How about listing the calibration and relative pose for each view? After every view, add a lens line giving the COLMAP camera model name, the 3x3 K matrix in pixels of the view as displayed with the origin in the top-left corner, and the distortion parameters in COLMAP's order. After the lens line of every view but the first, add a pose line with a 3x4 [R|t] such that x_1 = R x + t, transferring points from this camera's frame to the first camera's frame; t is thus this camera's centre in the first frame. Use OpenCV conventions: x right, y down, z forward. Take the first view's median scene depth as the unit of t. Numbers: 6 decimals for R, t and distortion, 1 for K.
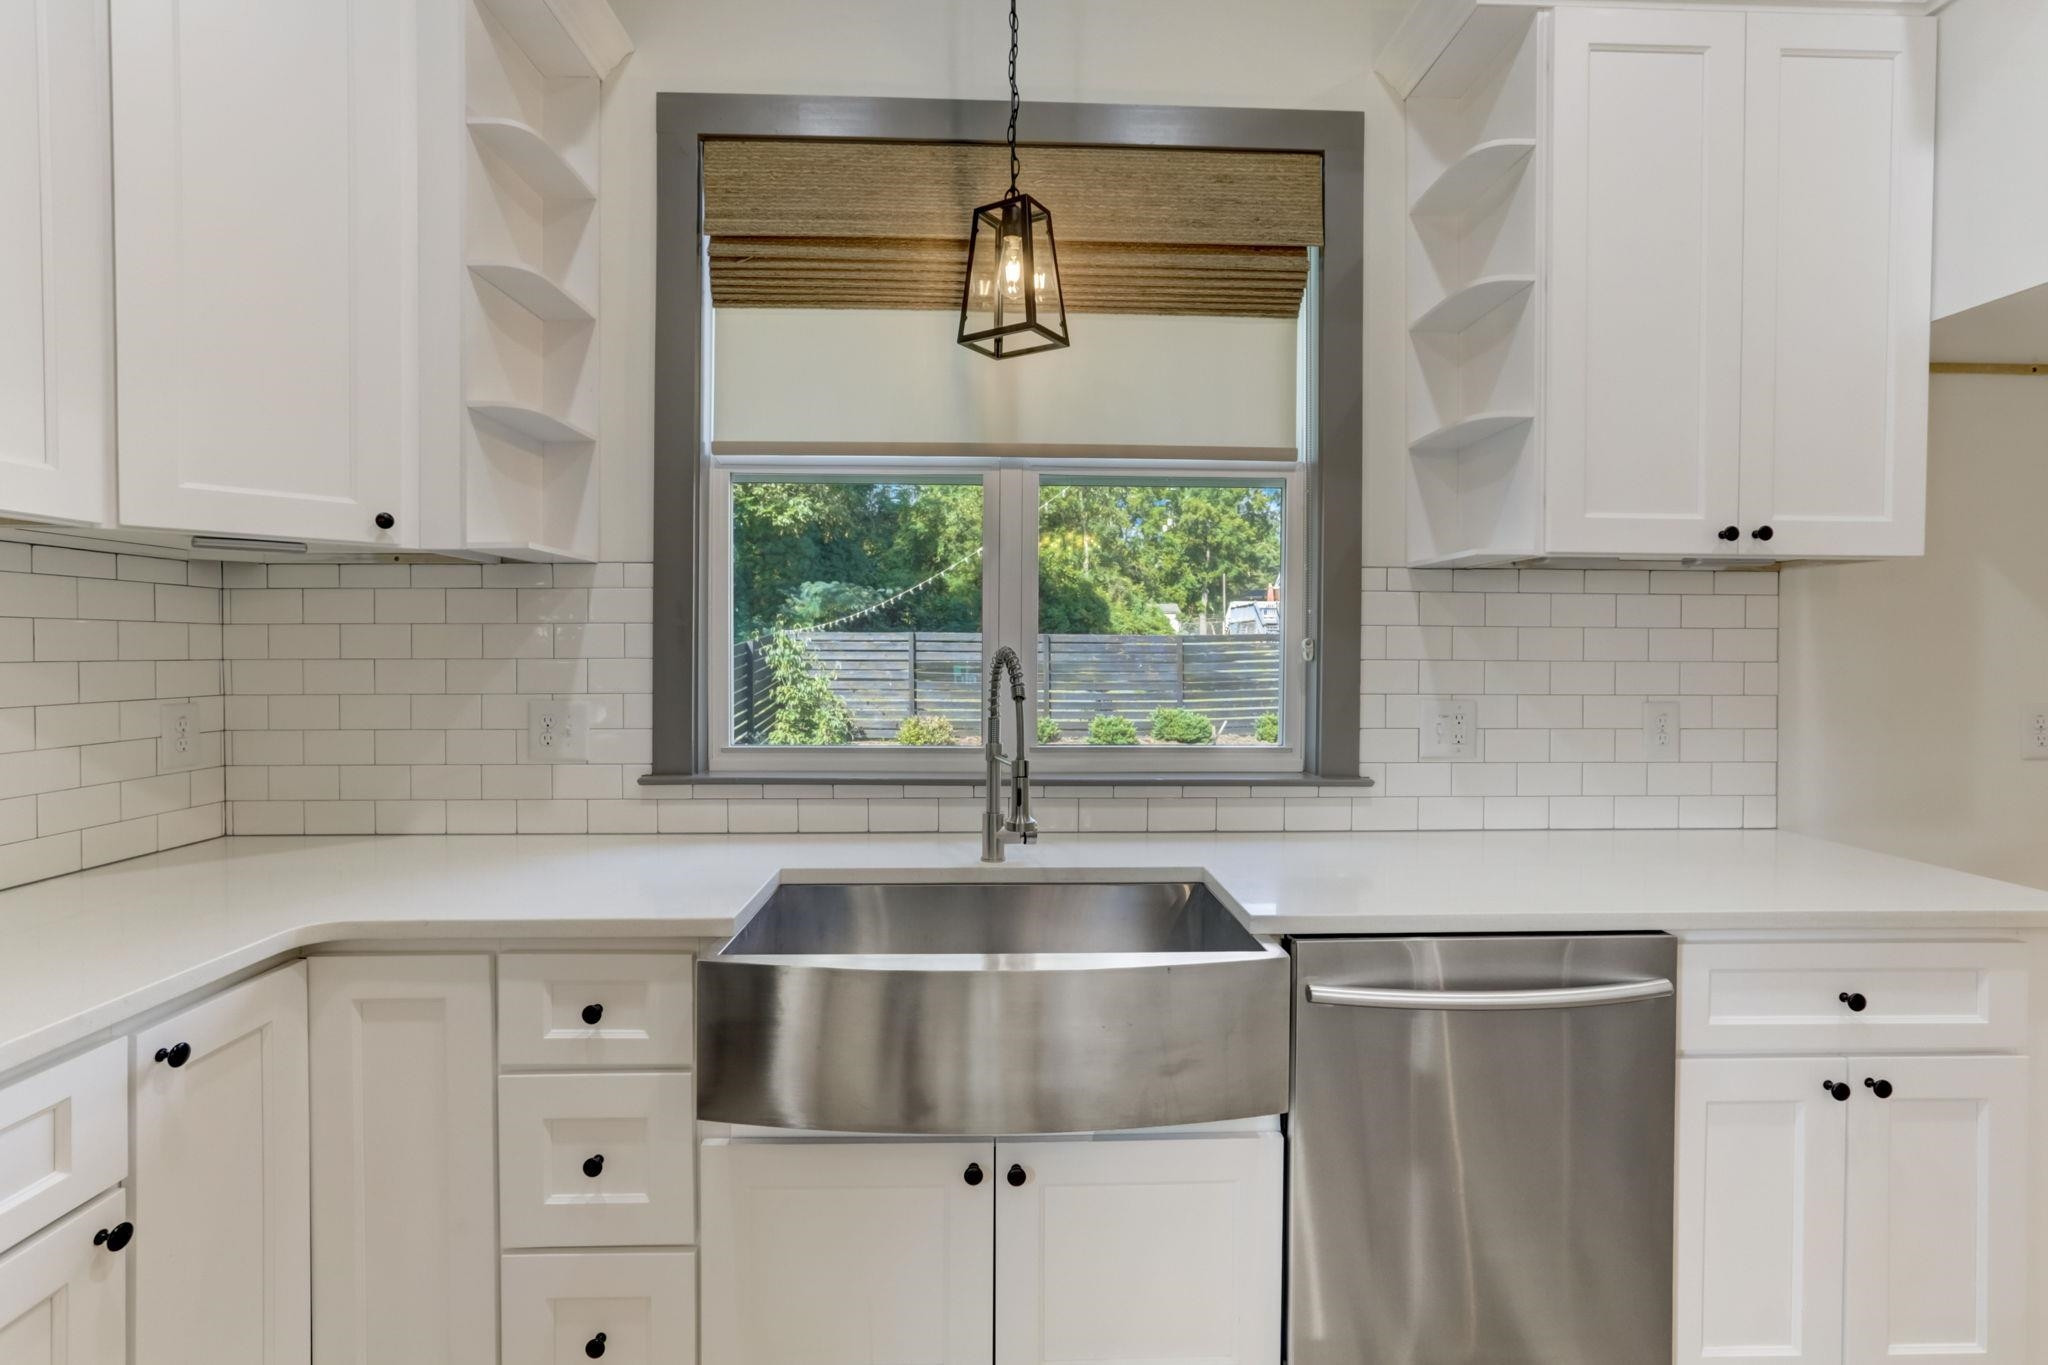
lens RADIAL K [[933.3, 0, 1016.4], [0, 933.3, 654.6], [0, 0, 1]] dist [-0.037897, 0.016033]
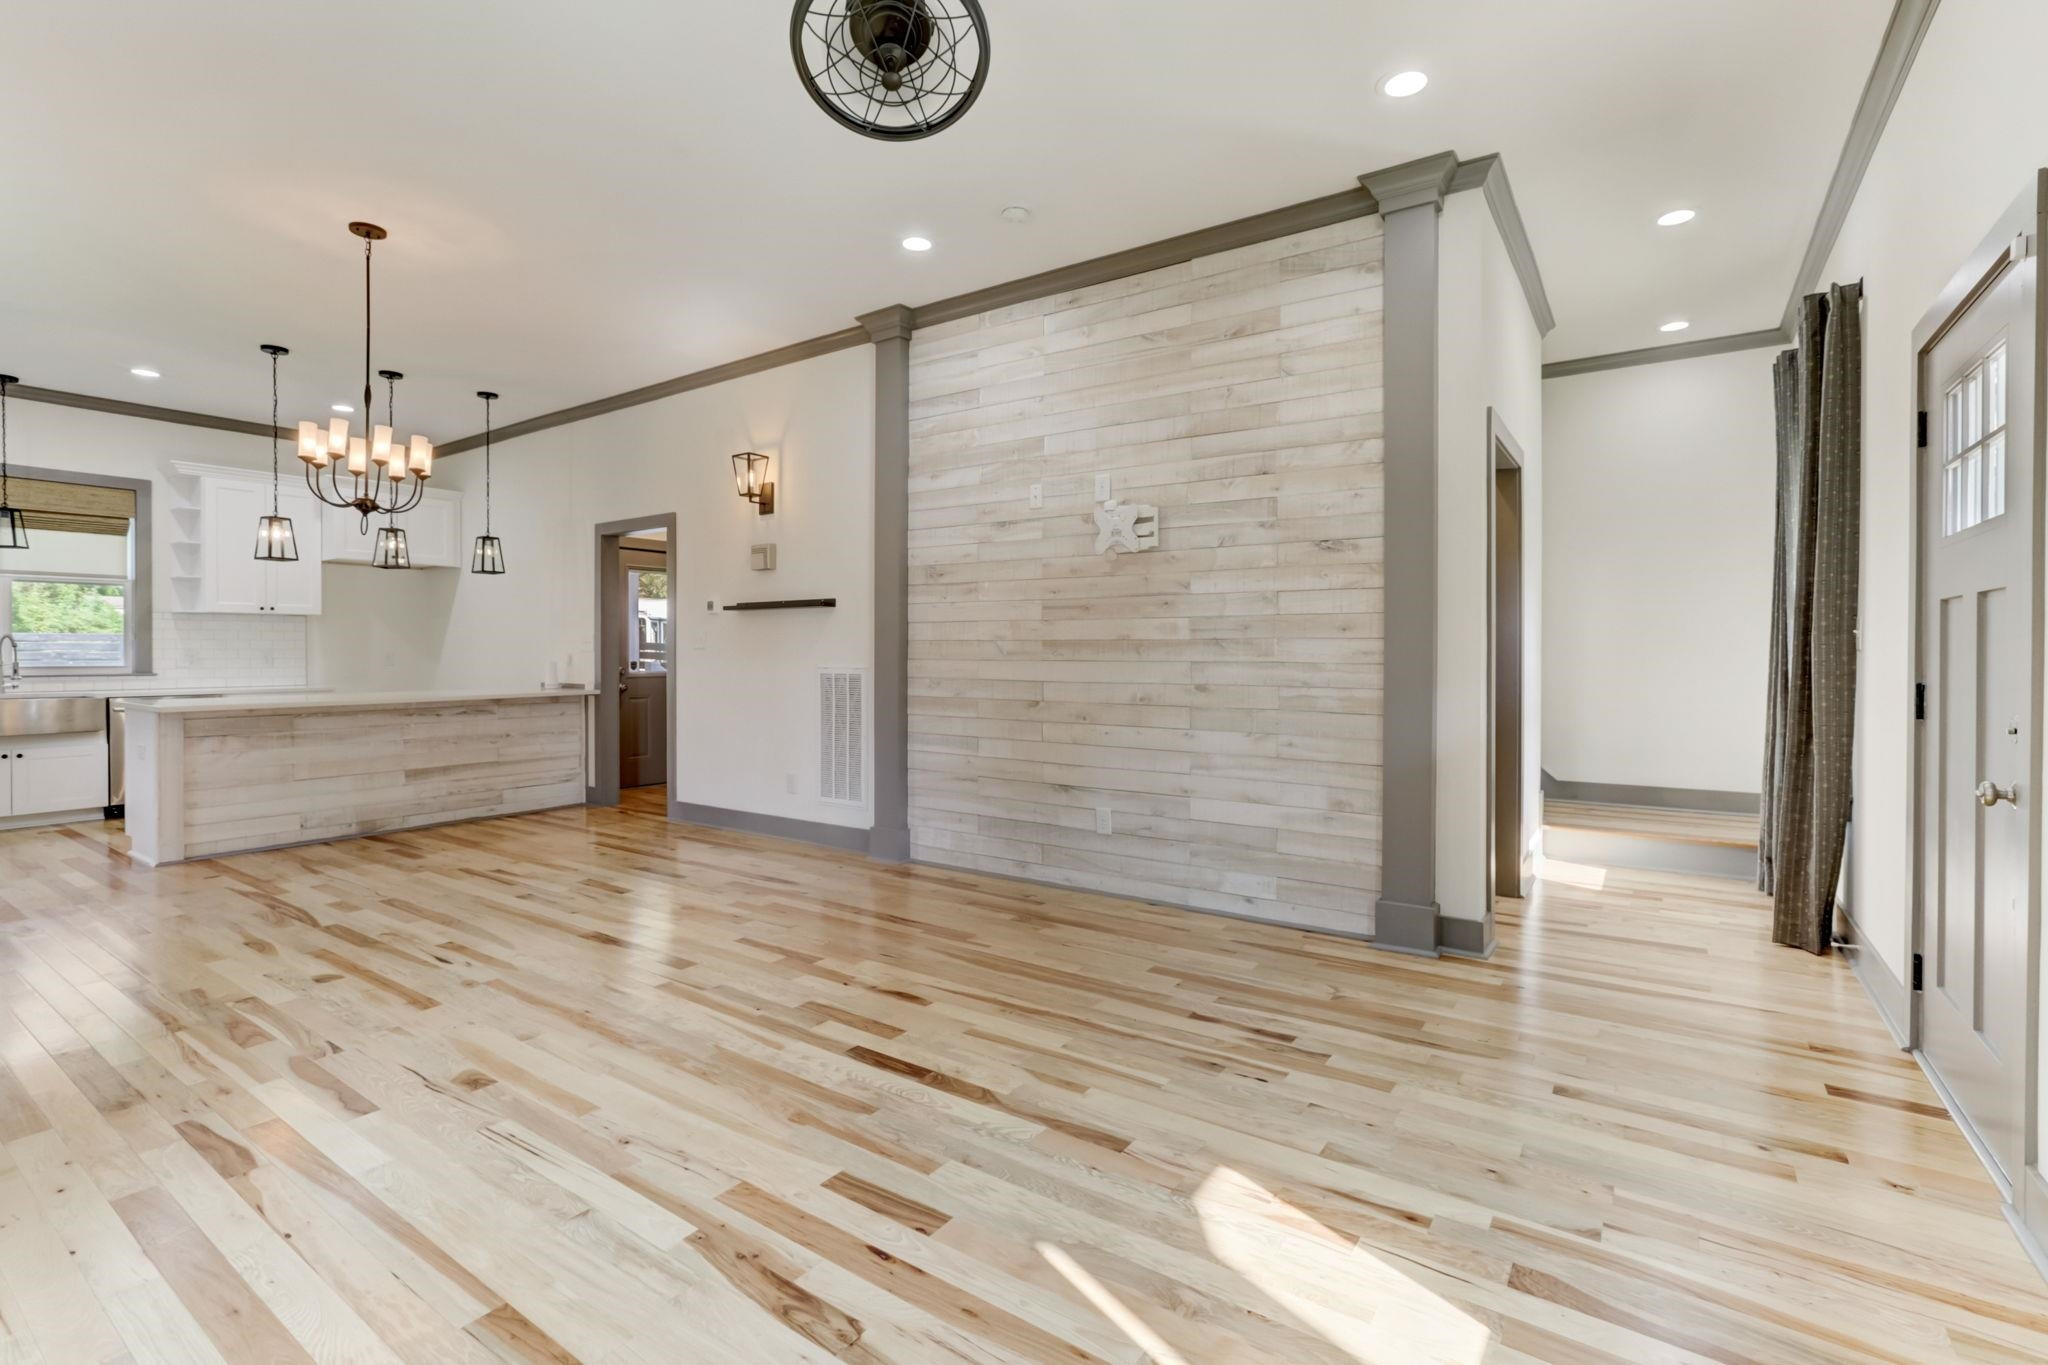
lens RADIAL K [[923.9, 0, 998.1], [0, 923.9, 651.6], [0, 0, 1]] dist [0.008754, 0.000063]
pose [[0.612334, -0.004374, 0.790587, -0.447606], [0.009456, 0.999954, -0.001792, 0.089942], [-0.790542, 0.008573, 0.612347, -3.673606]]
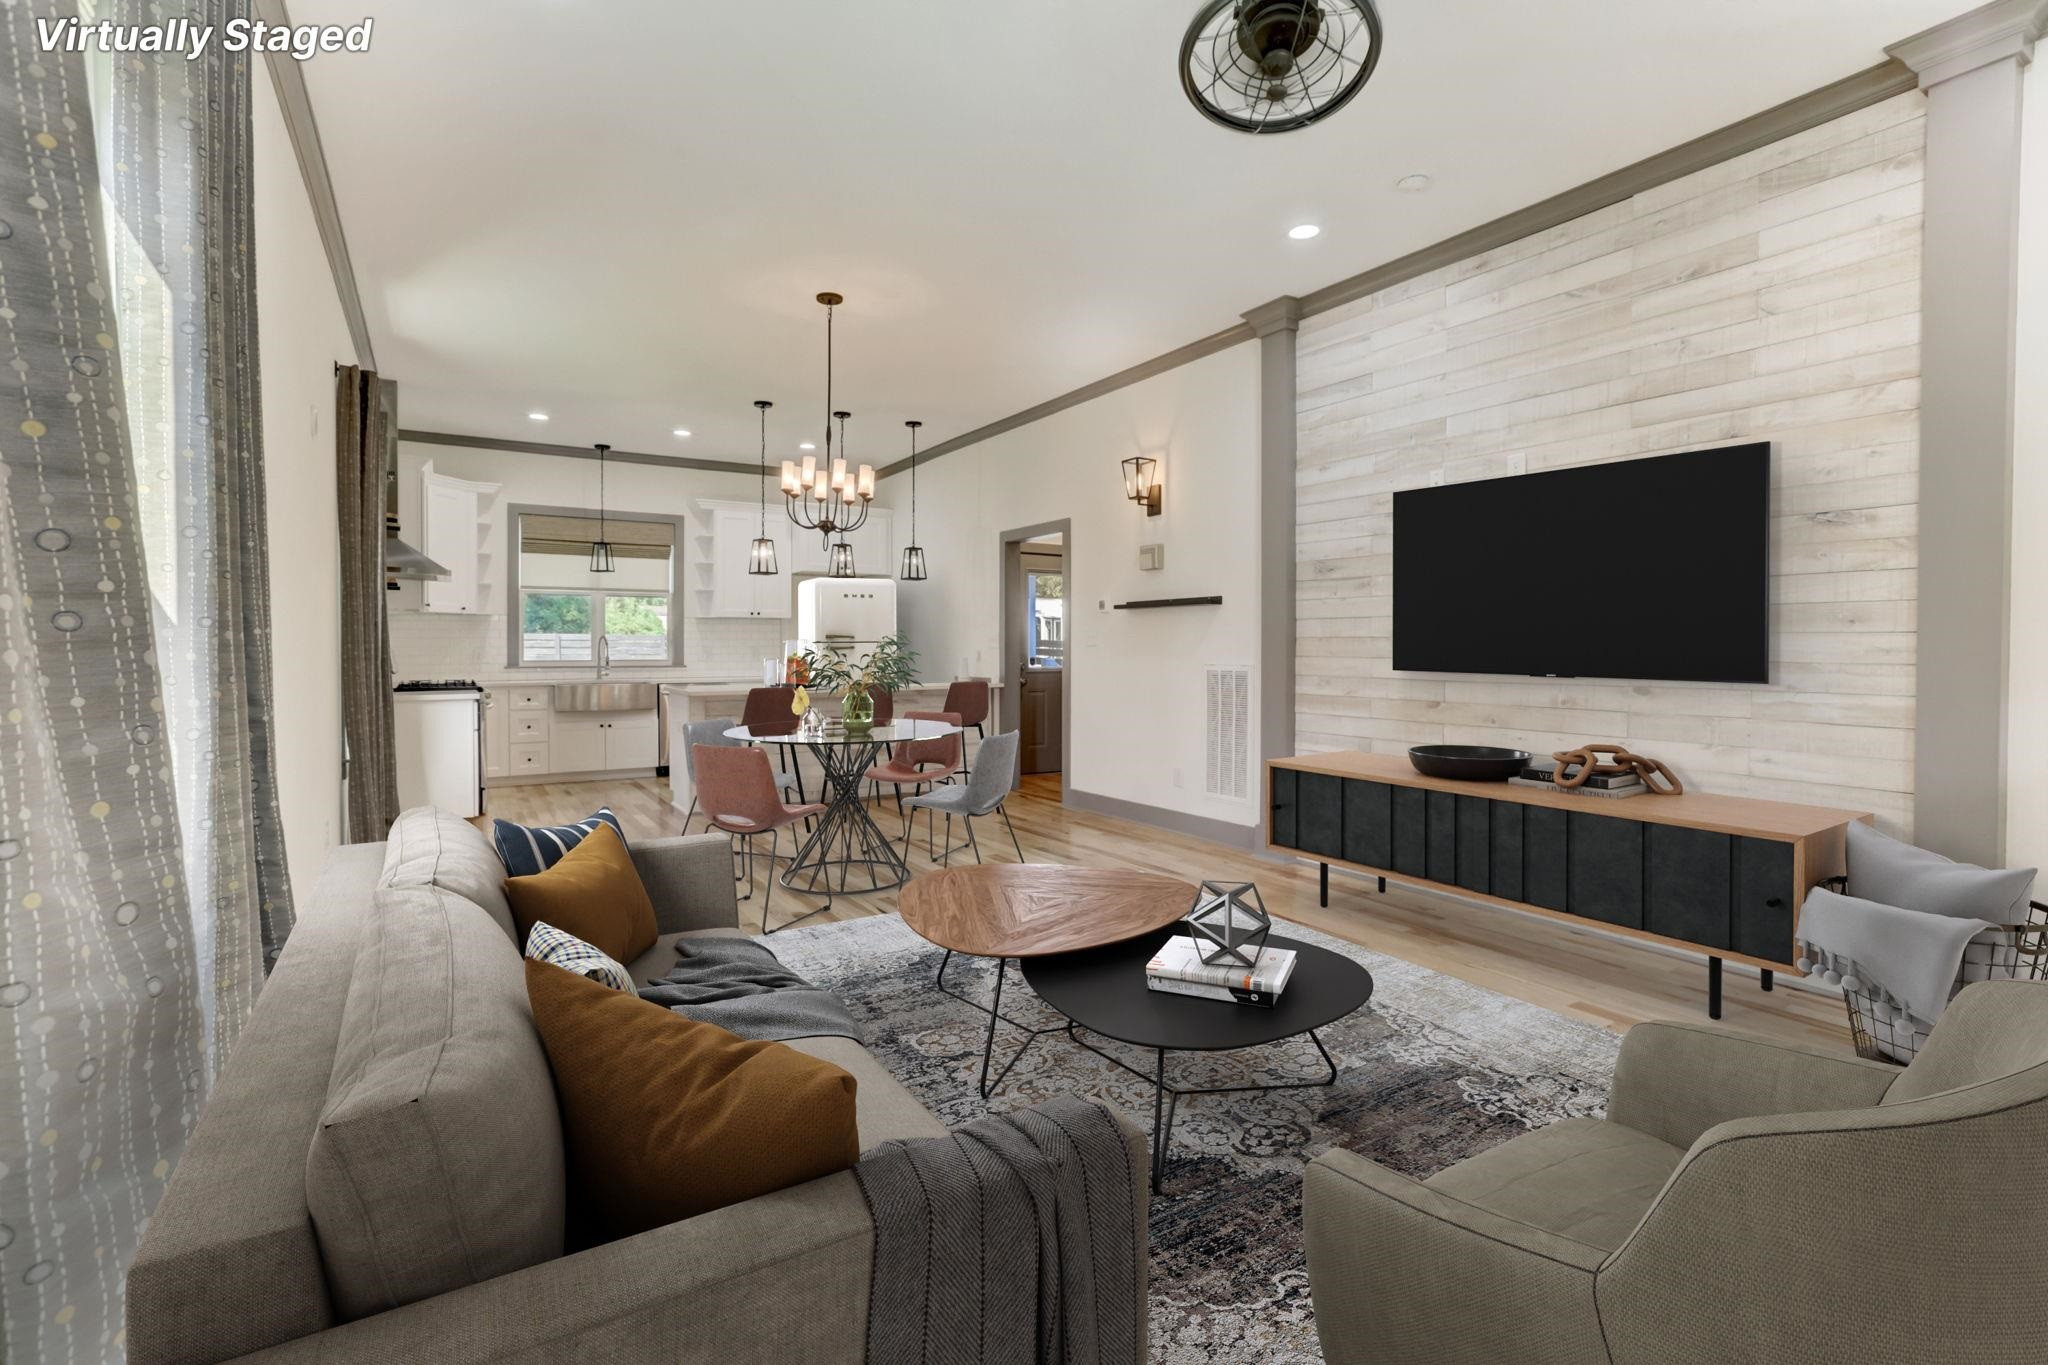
lens RADIAL K [[933.3, 0, 1016.4], [0, 933.3, 654.6], [0, 0, 1]] dist [-0.037897, 0.016033]
pose [[0.866147, -0.006800, 0.499743, -0.481001], [0.007341, 0.999973, 0.000883, 0.091172], [-0.499735, 0.002904, 0.866173, -3.704657]]
